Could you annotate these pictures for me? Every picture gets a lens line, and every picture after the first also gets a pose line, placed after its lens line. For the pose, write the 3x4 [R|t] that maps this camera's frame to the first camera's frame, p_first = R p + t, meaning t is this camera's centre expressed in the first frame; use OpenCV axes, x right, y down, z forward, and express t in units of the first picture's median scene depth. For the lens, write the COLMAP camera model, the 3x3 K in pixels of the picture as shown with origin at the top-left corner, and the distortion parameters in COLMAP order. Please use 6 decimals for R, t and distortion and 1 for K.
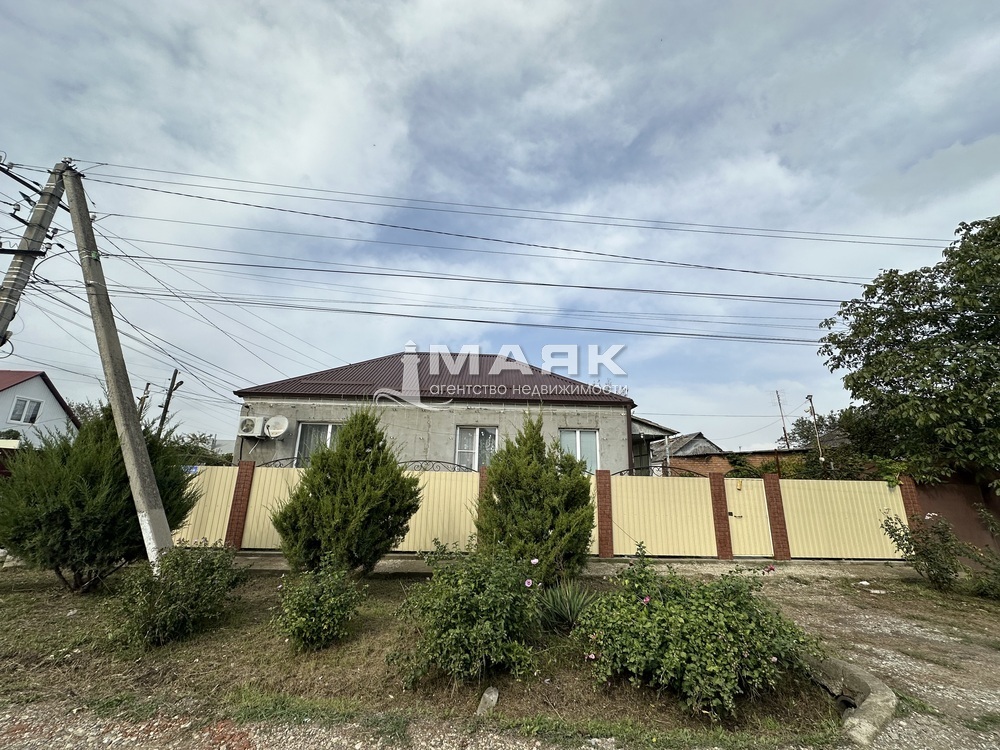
lens RADIAL K [[398.8, 0, 503.3], [0, 398.8, 371.6], [0, 0, 1]] dist [-0.002808, 0.000454]
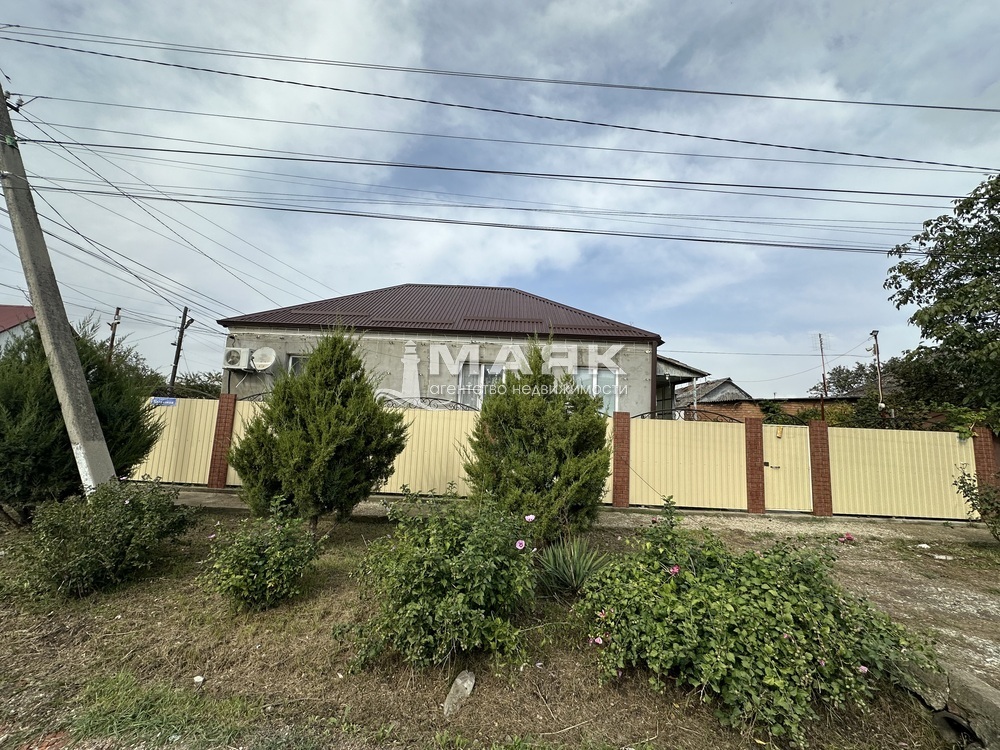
lens RADIAL K [[398.8, 0, 501.1], [0, 398.8, 369.5], [0, 0, 1]] dist [-0.002808, 0.000454]
pose [[0.998614, 0.015921, -0.050172, 0.037671], [-0.009451, 0.991903, 0.126648, 0.061035], [0.051782, -0.125998, 0.990678, 0.172640]]
